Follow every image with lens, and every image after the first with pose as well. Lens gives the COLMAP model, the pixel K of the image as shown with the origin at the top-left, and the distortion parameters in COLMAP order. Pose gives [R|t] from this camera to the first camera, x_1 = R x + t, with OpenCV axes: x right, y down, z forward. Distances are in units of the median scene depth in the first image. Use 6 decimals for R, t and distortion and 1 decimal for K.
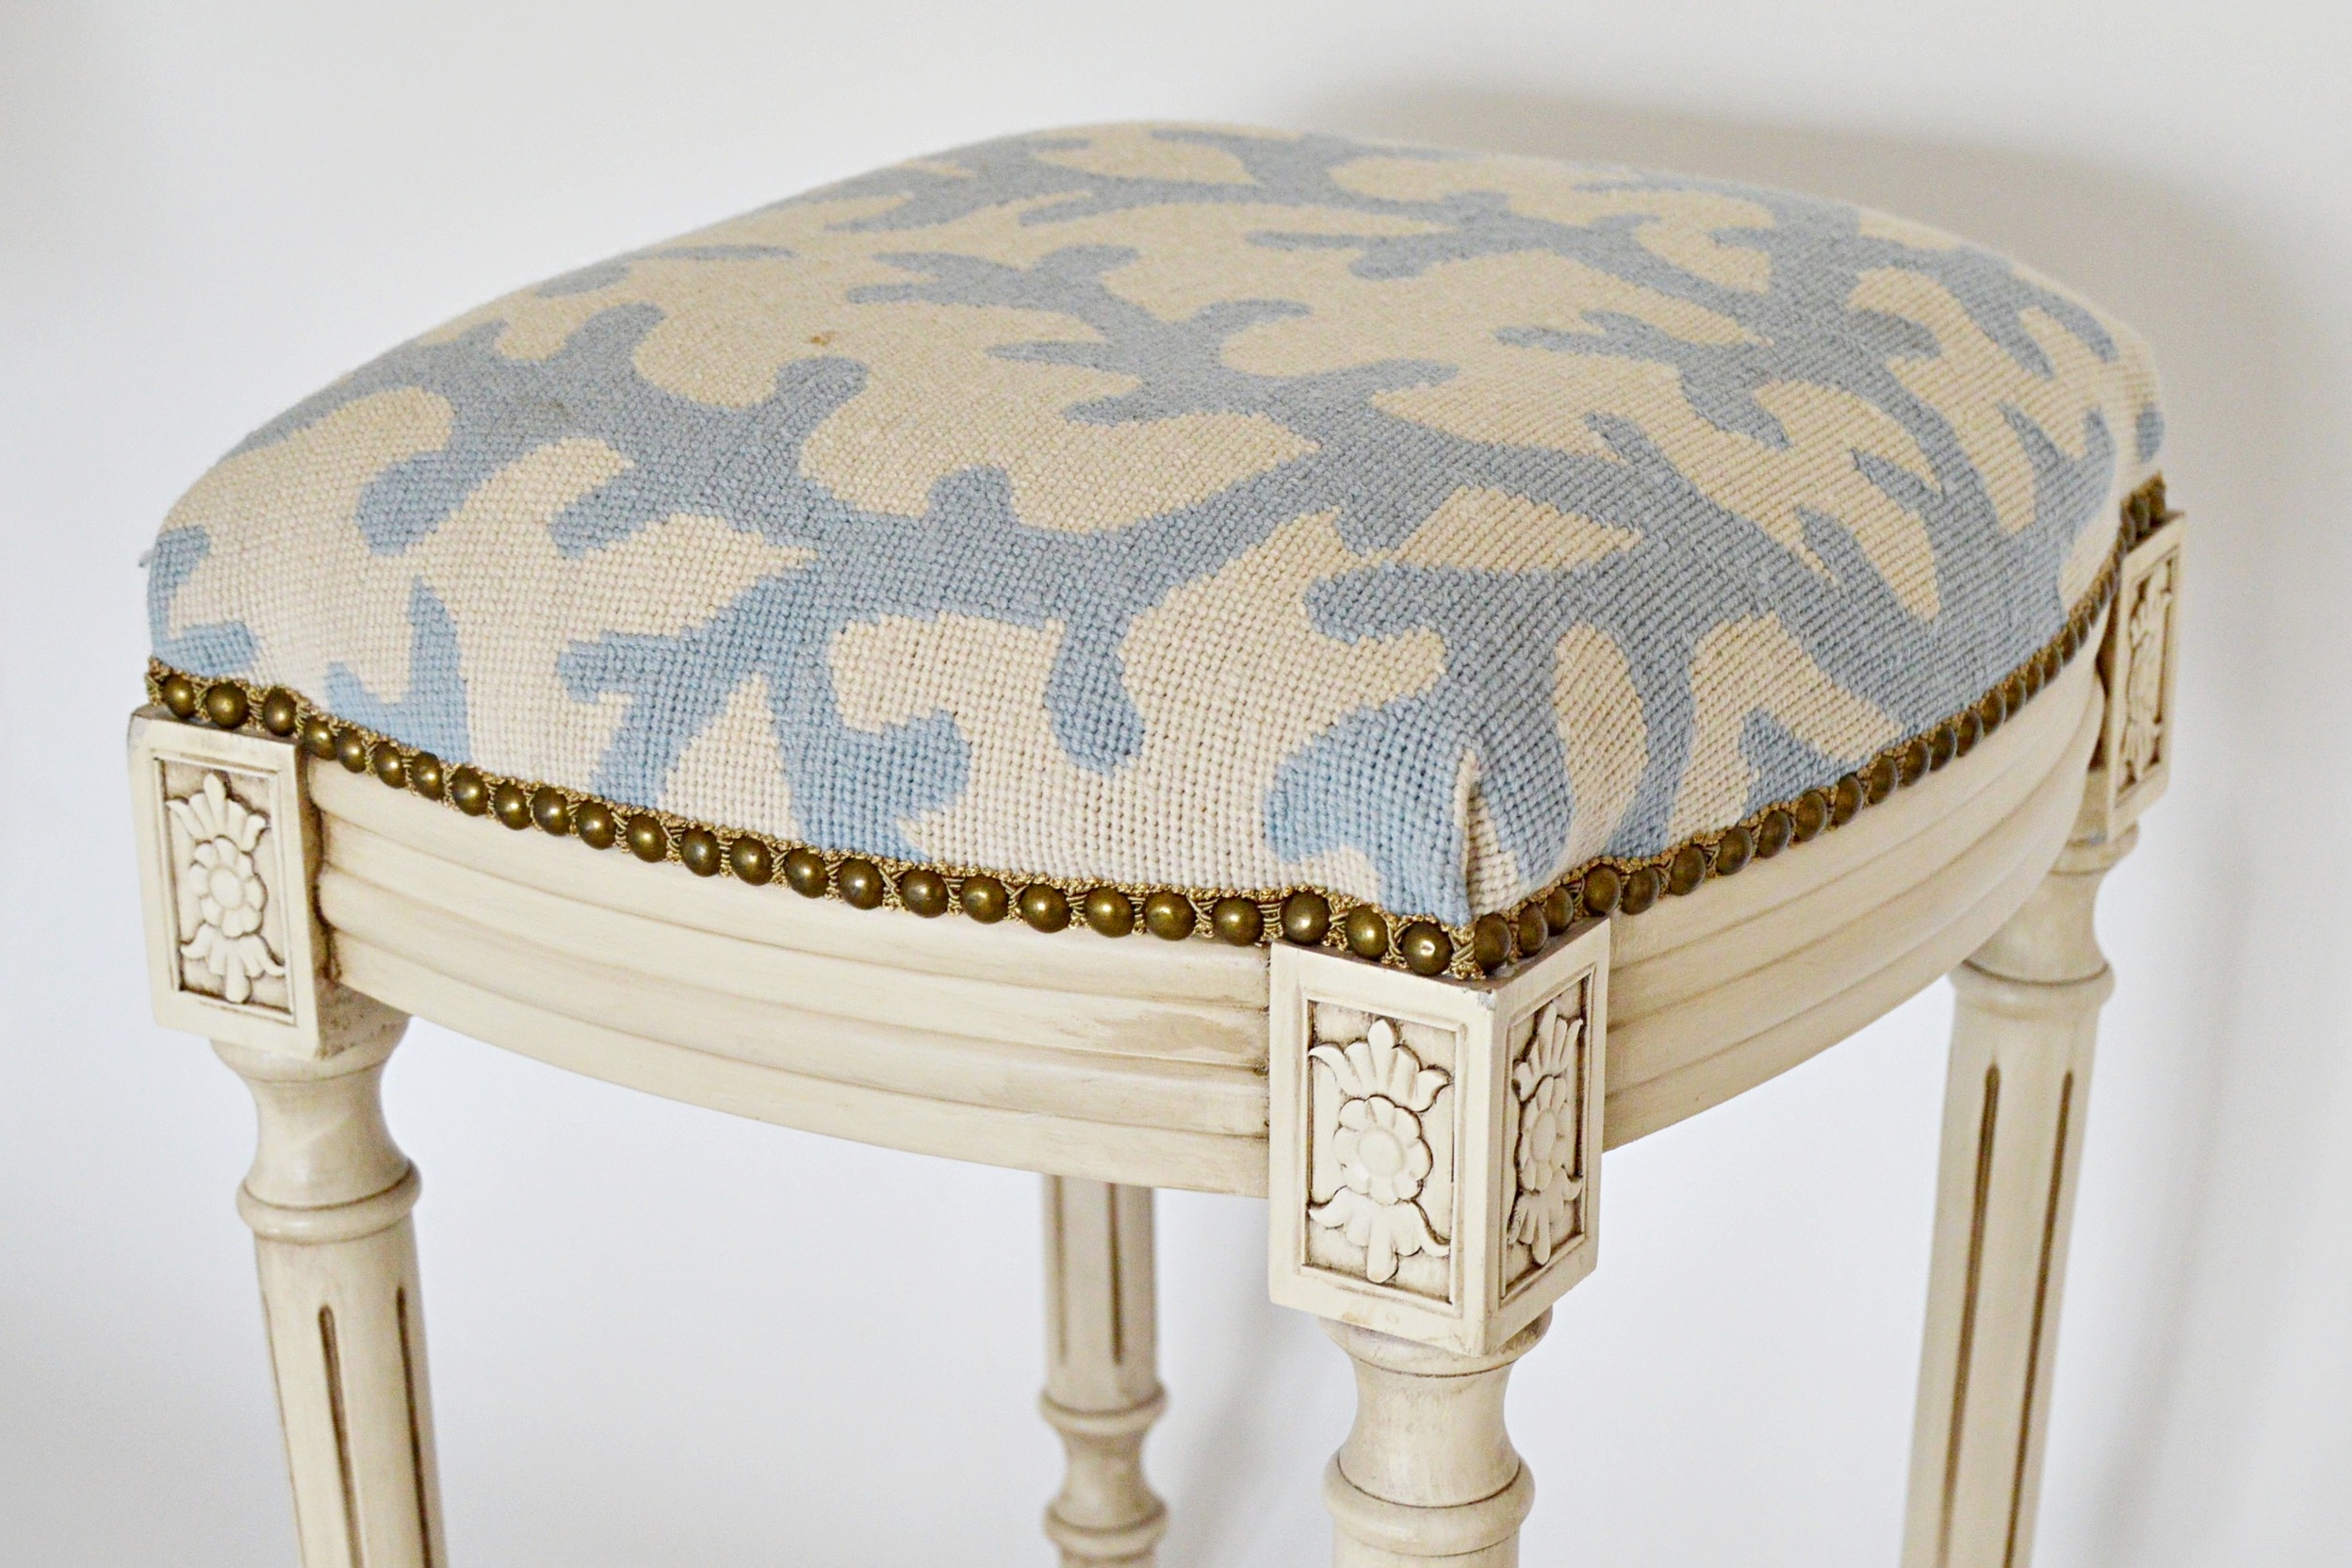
lens RADIAL K [[4462.6, 0, 1280.2], [0, 4462.6, 782.4], [0, 0, 1]] dist [0.278591, -2.749676]
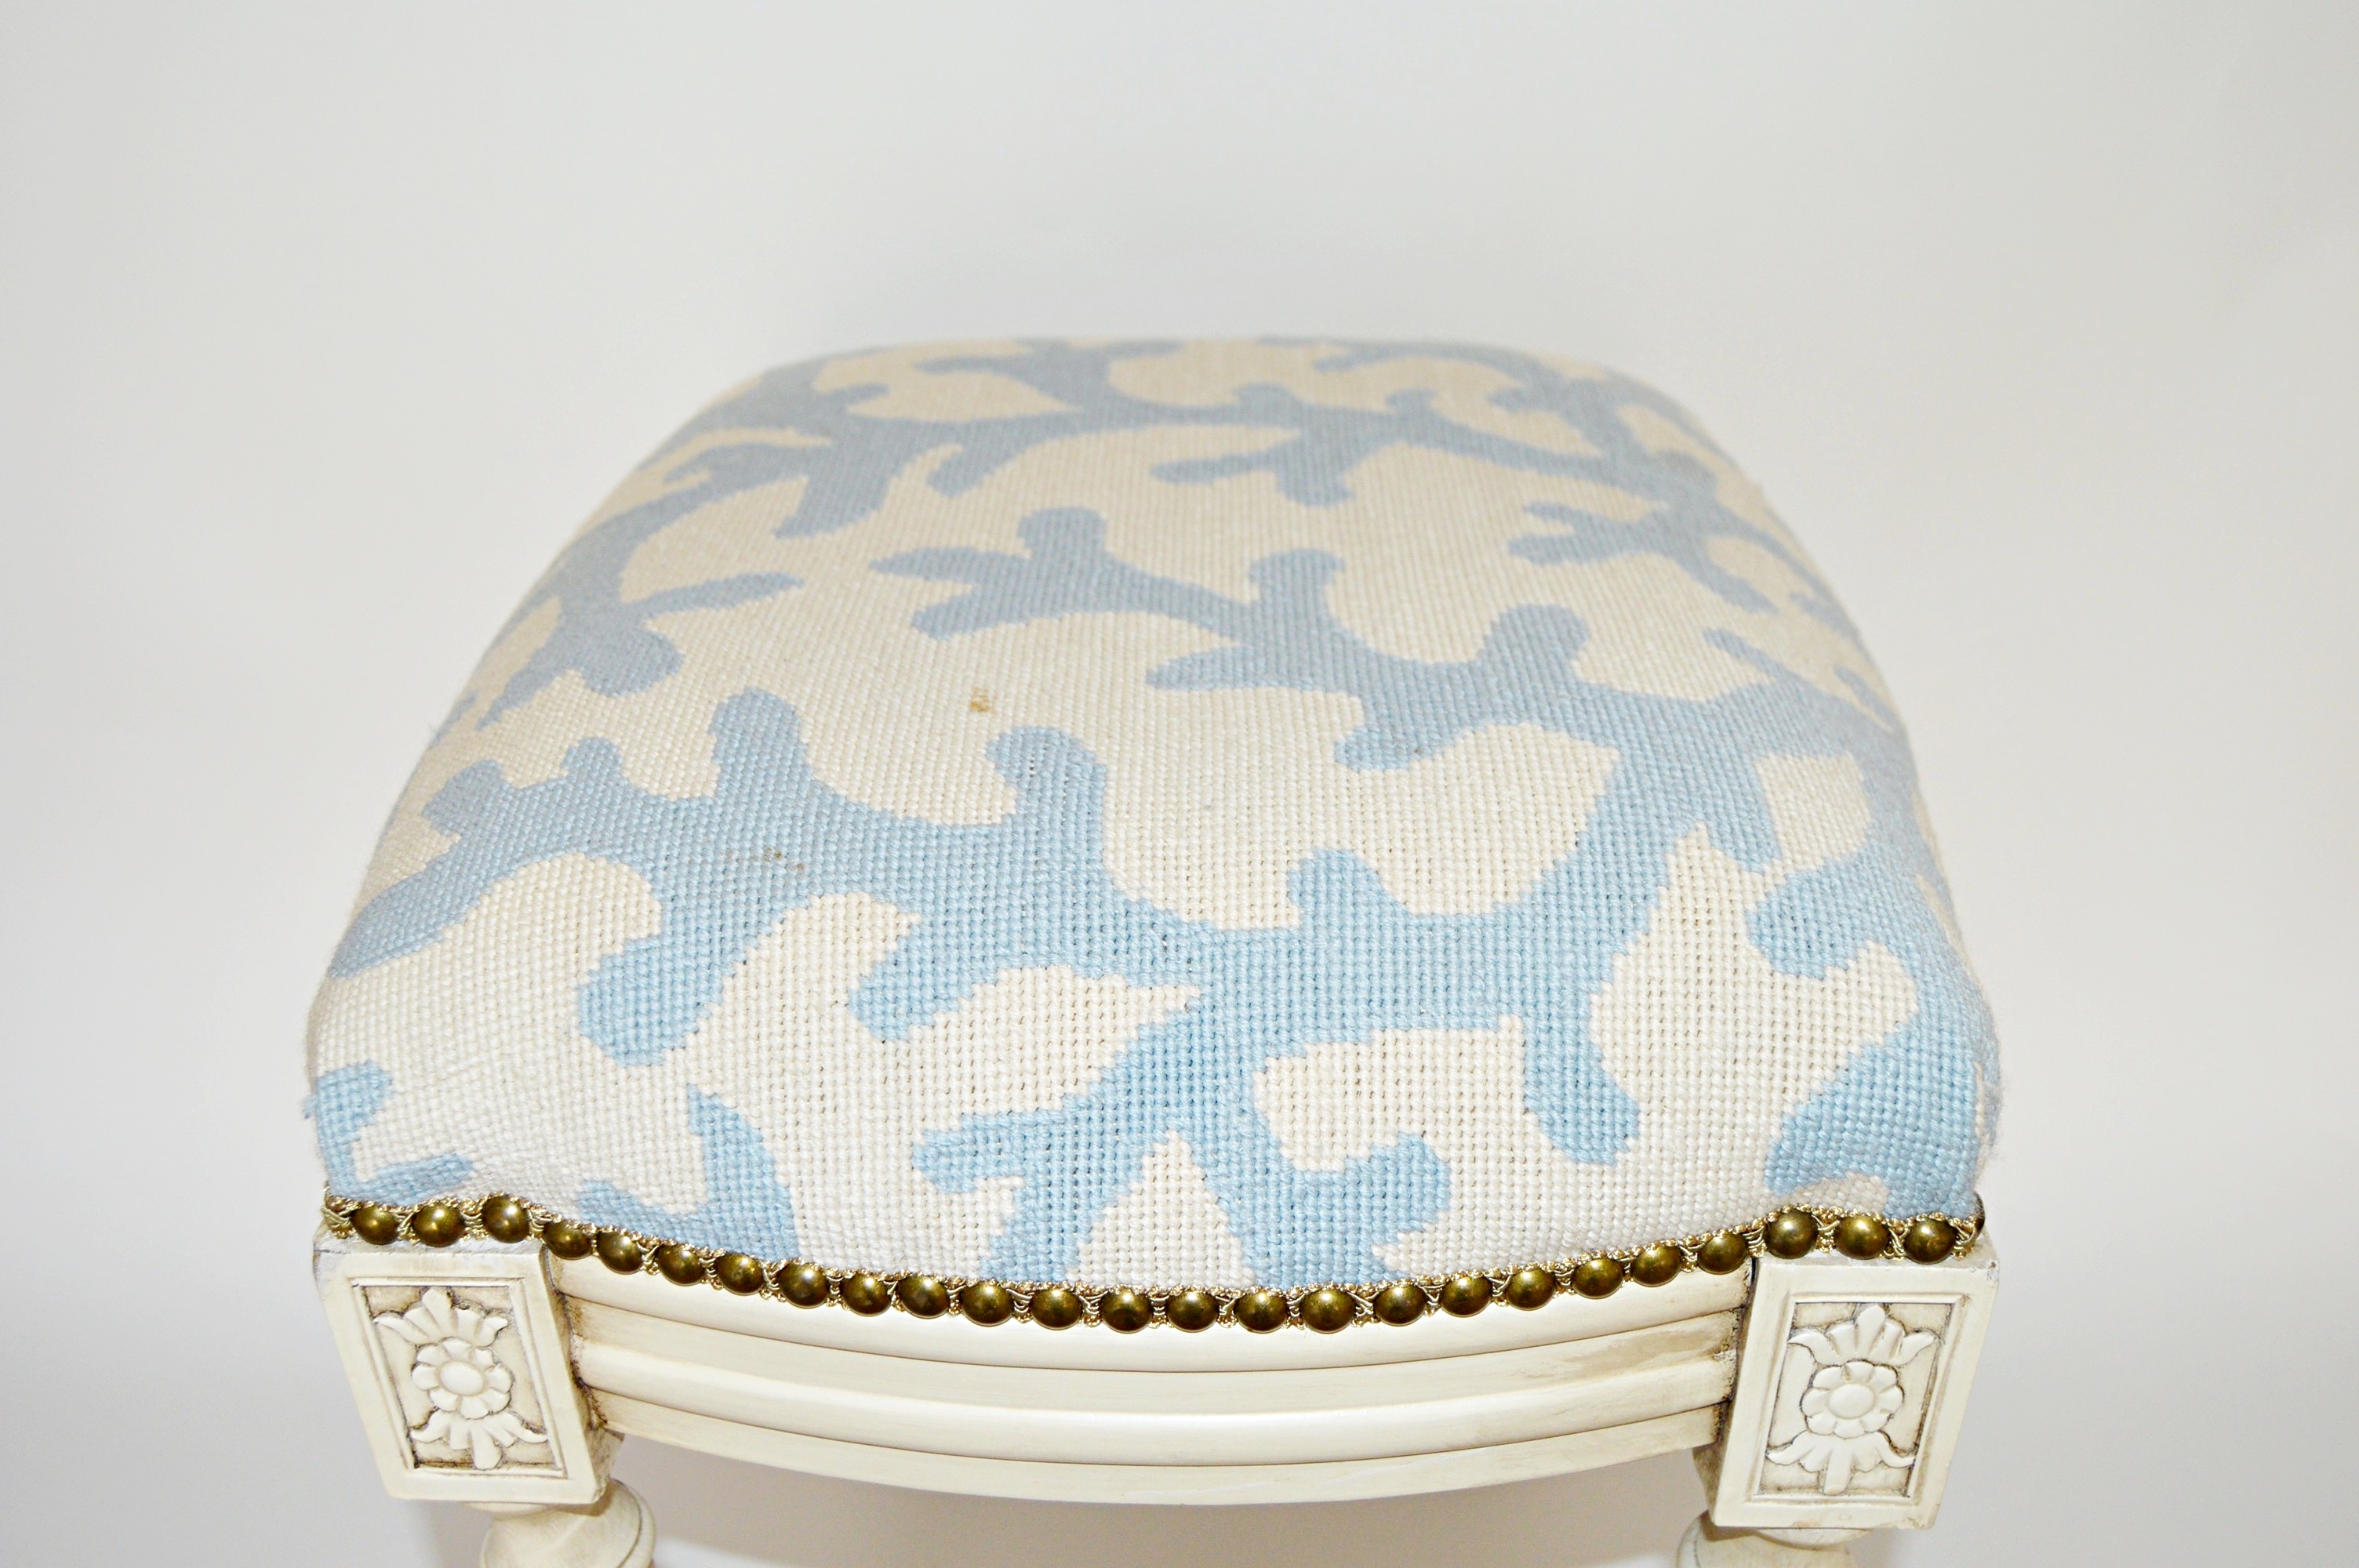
lens RADIAL K [[2024.5, 0, 1179.5], [0, 2024.5, 784.0], [0, 0, 1]] dist [-0.065411, -0.004411]
pose [[0.884779, -0.244727, 0.396578, -0.270105], [0.170620, 0.962037, 0.213010, -0.186900], [-0.433652, -0.120802, 0.892946, 0.647286]]
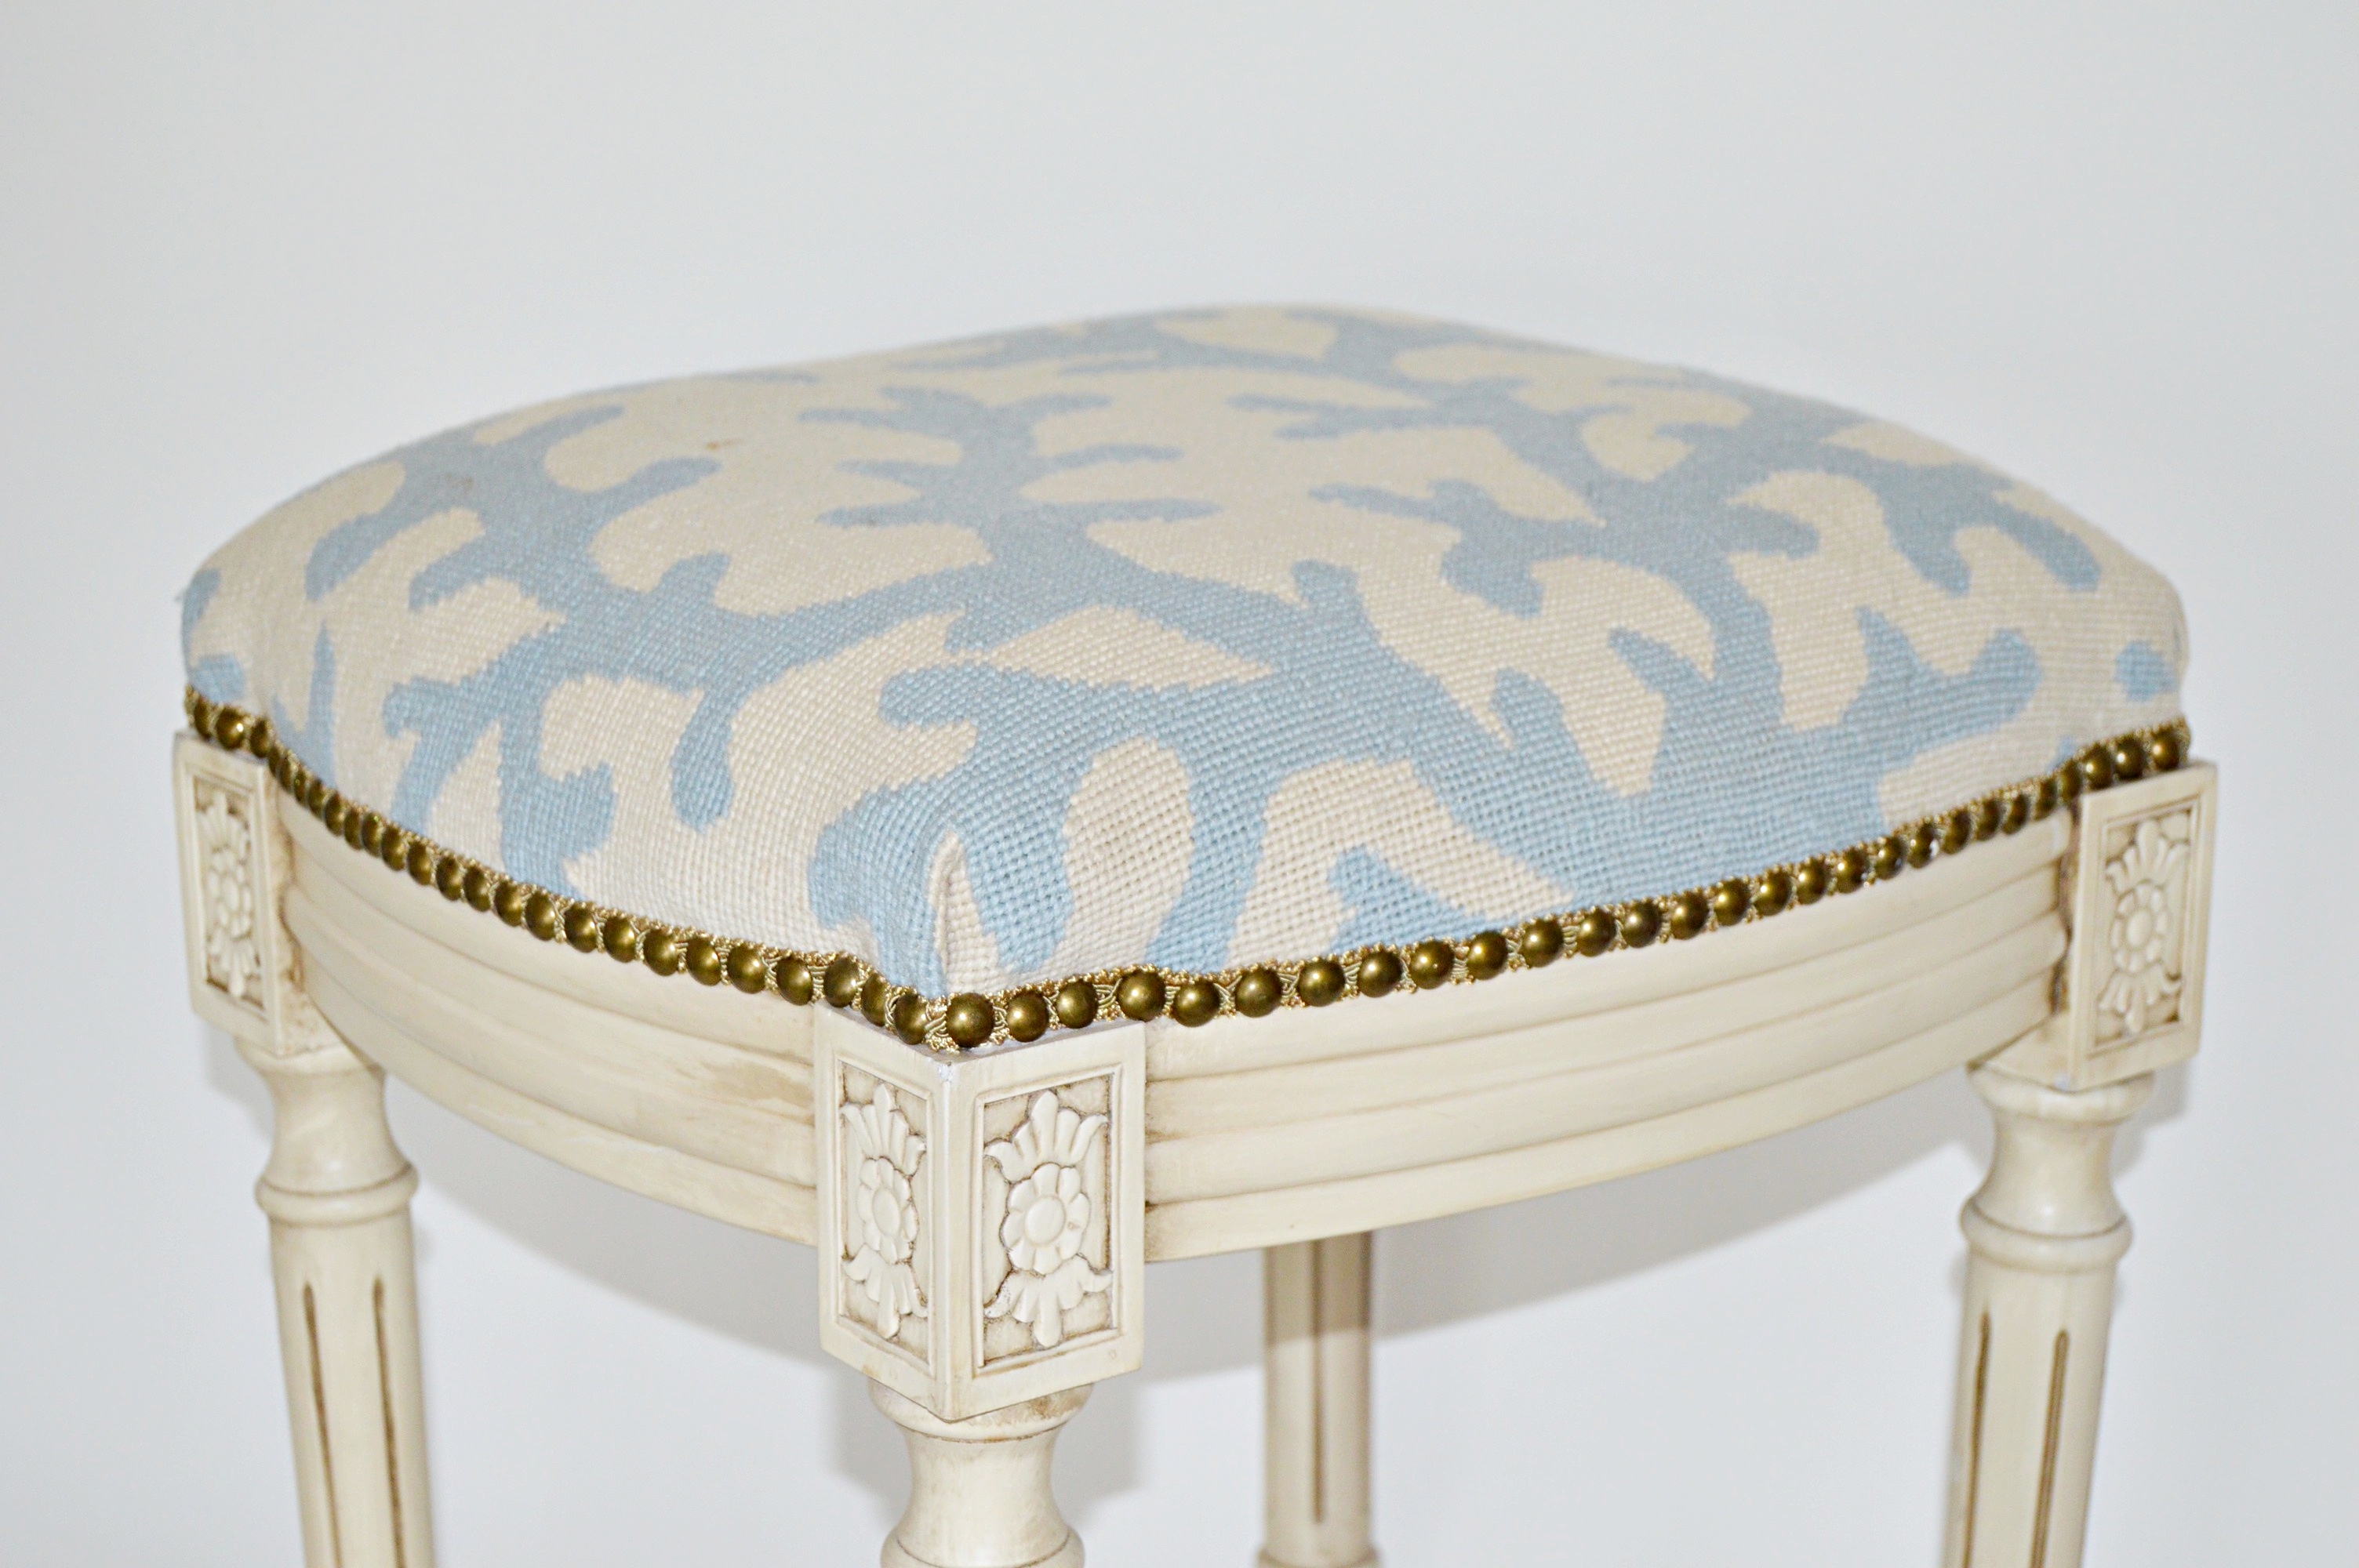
lens RADIAL K [[4503.5, 0, 1177.9], [0, 4503.5, 833.7], [0, 0, 1]] dist [0.049588, 0.103694]
pose [[0.926992, 0.101502, -0.361085, 0.453071], [-0.123711, 0.991557, -0.038868, 0.026423], [0.354091, 0.080701, 0.931722, 0.025425]]
